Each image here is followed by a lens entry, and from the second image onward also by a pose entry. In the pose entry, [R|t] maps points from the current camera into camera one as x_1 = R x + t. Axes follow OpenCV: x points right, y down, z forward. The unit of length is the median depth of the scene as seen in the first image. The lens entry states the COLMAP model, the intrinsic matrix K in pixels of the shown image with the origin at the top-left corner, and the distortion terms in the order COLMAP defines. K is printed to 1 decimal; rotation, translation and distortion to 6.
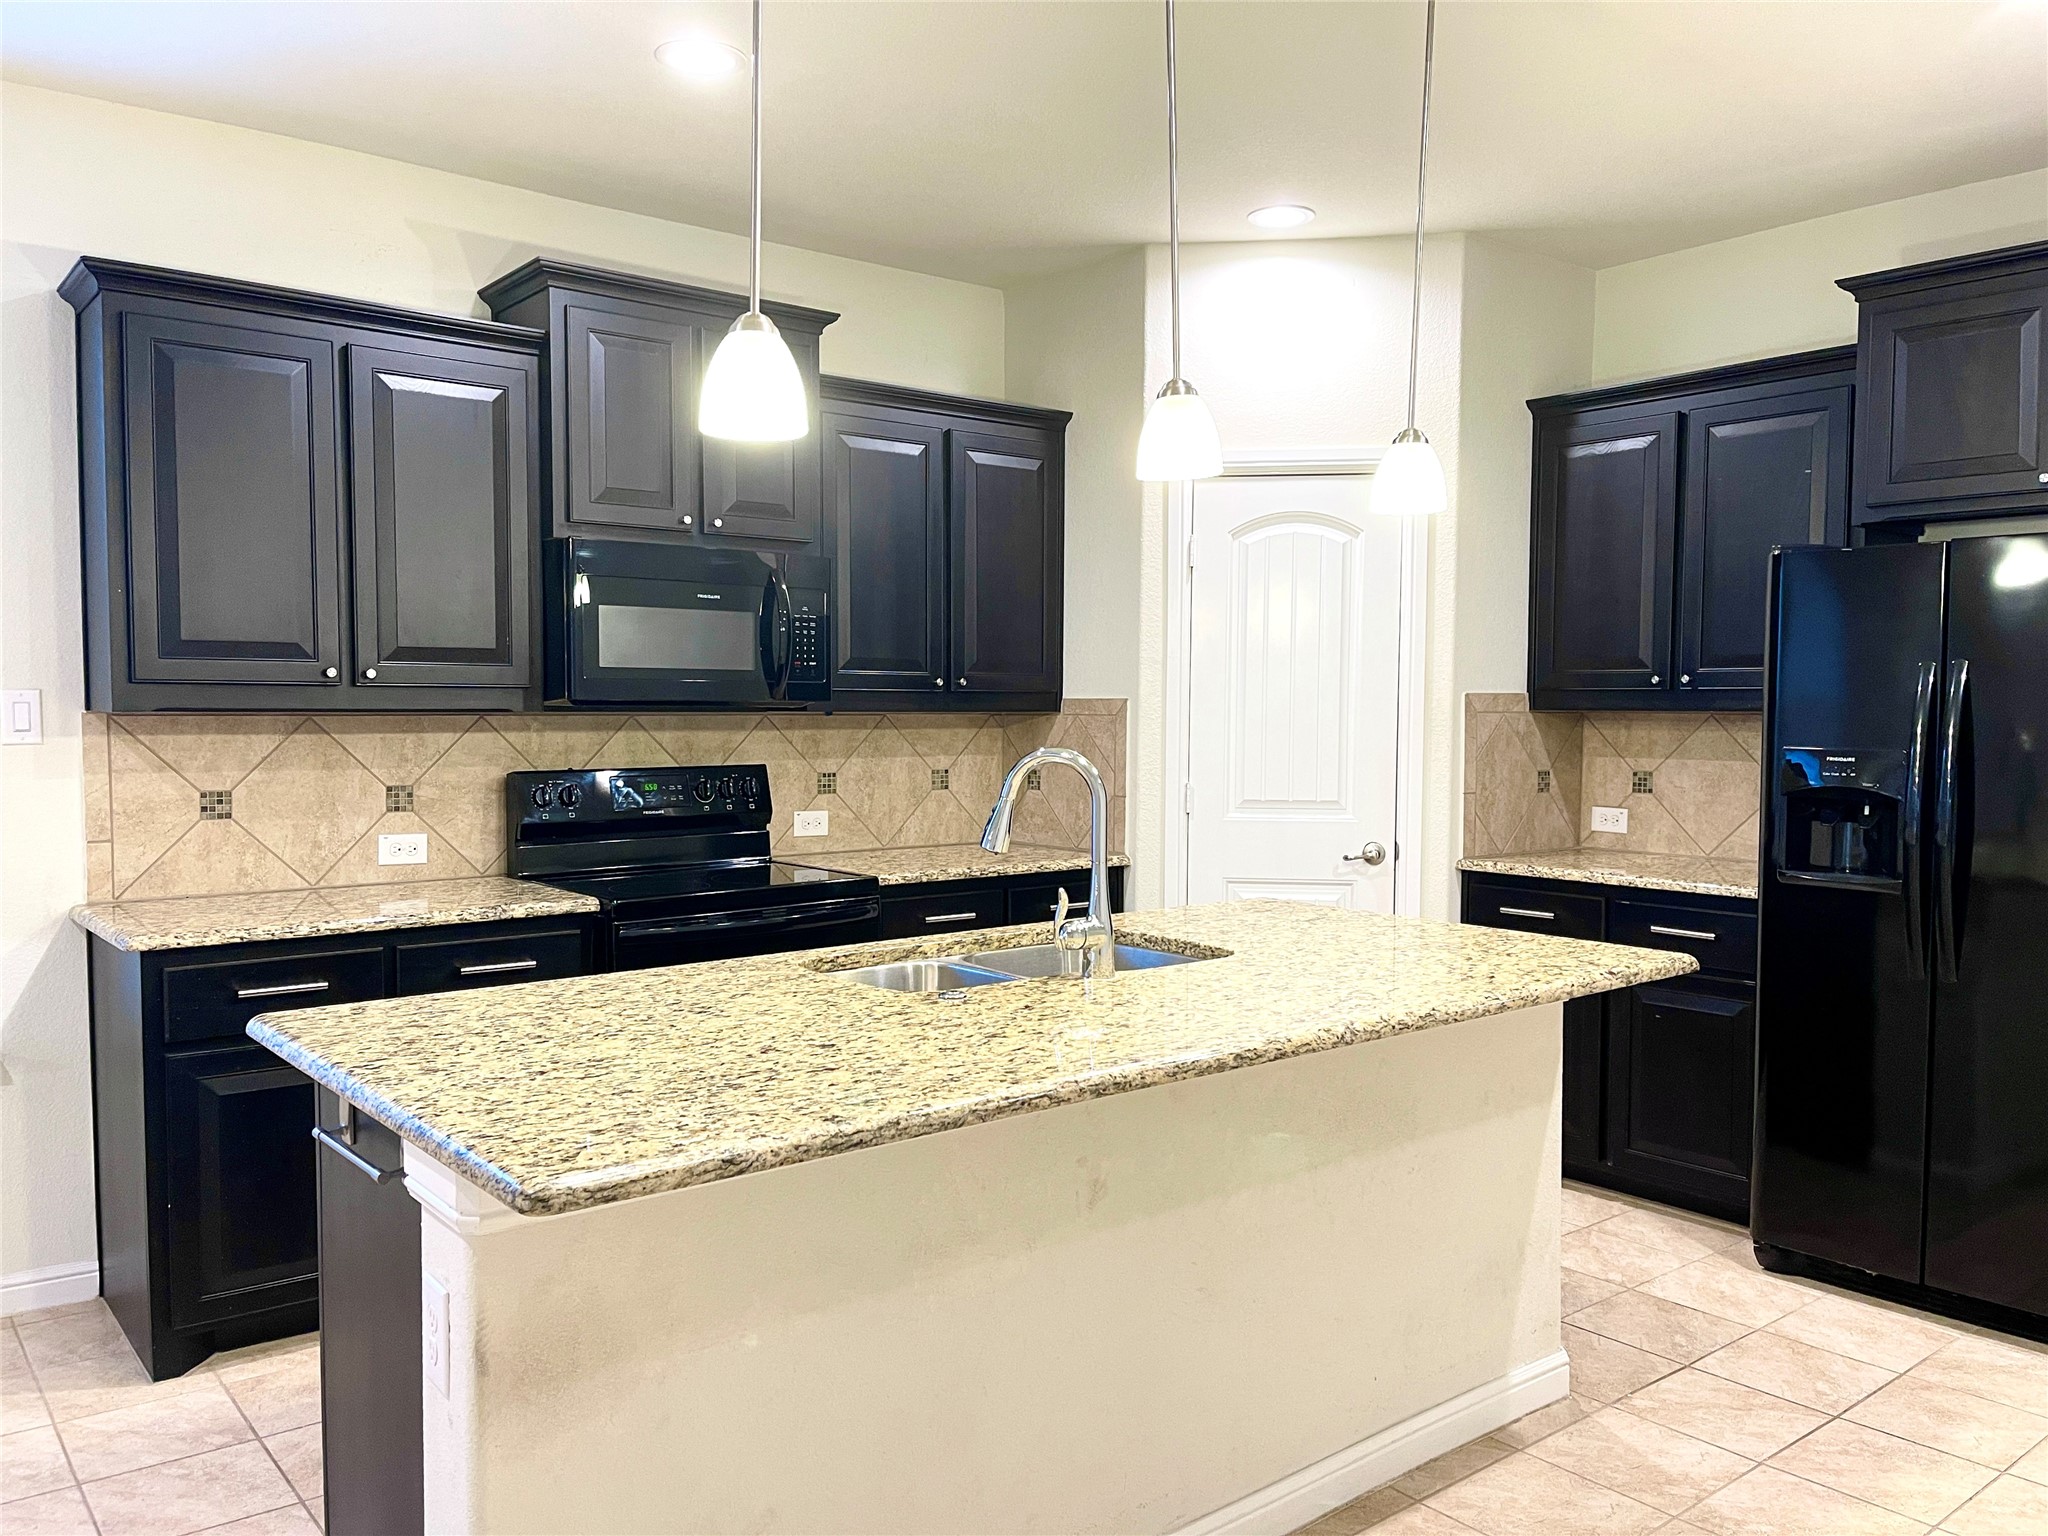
lens RADIAL K [[1539.3, 0, 1011.4], [0, 1539.3, 777.2], [0, 0, 1]] dist [0.064173, -0.097359]
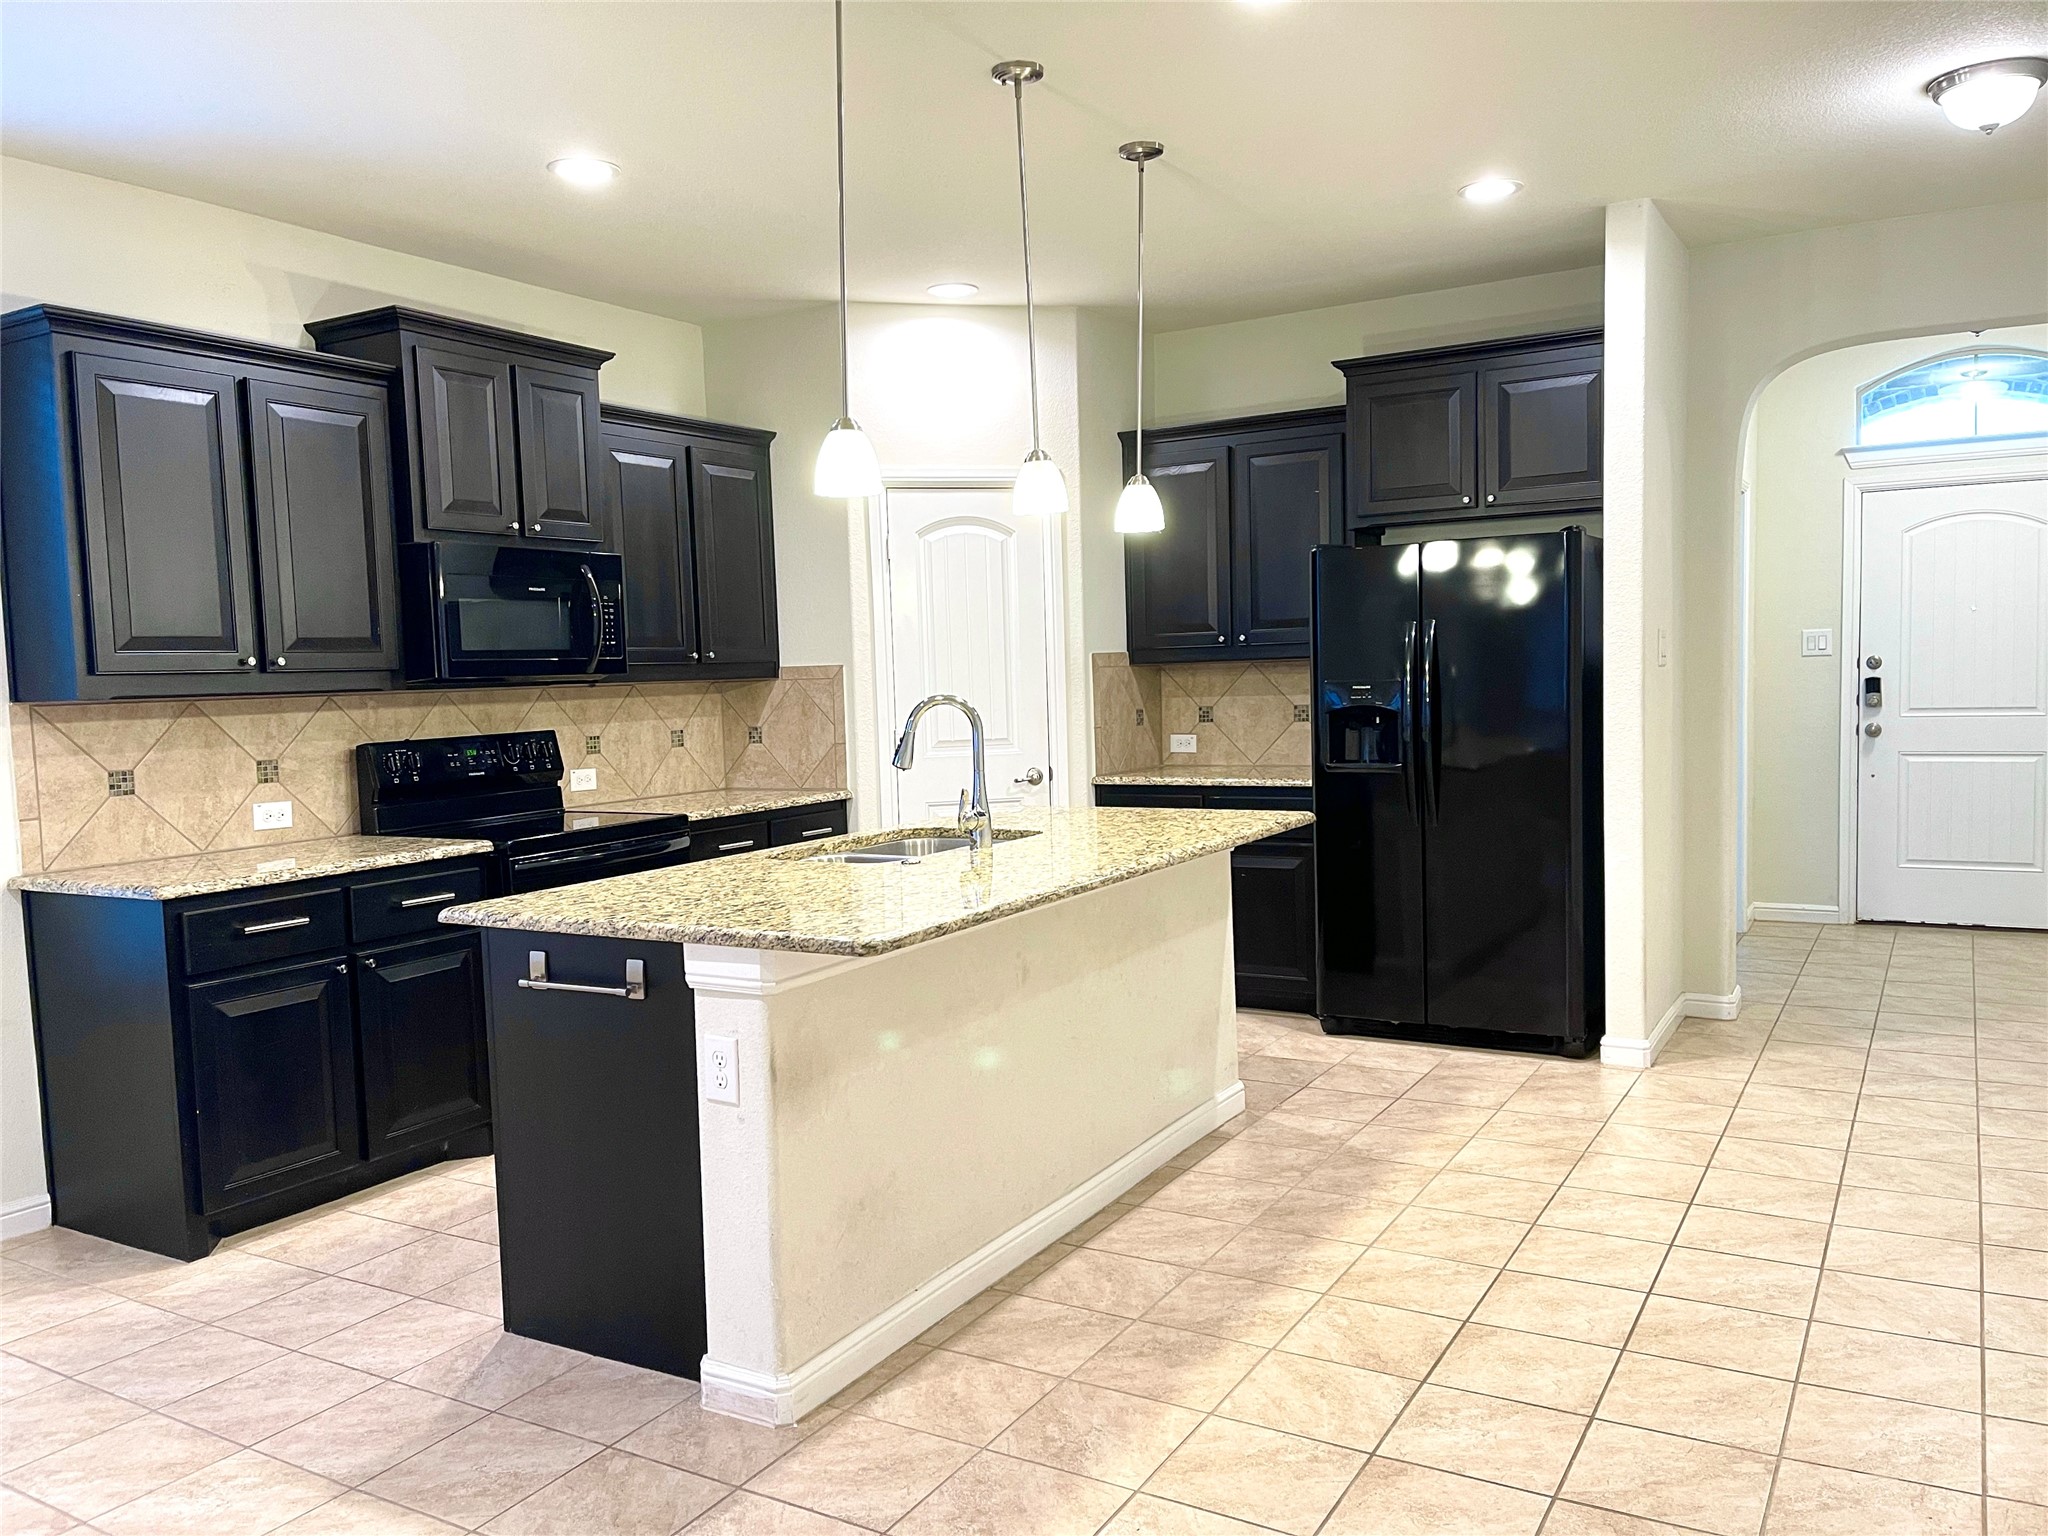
lens RADIAL K [[1504.5, 0, 1024.0], [0, 1504.5, 768.0], [0, 0, 1]] dist [0.061359, -0.095523]
pose [[0.936291, -0.056470, 0.346655, -0.259367], [0.051501, 0.998396, 0.023536, 0.013652], [-0.347428, -0.004184, 0.937697, -0.238040]]
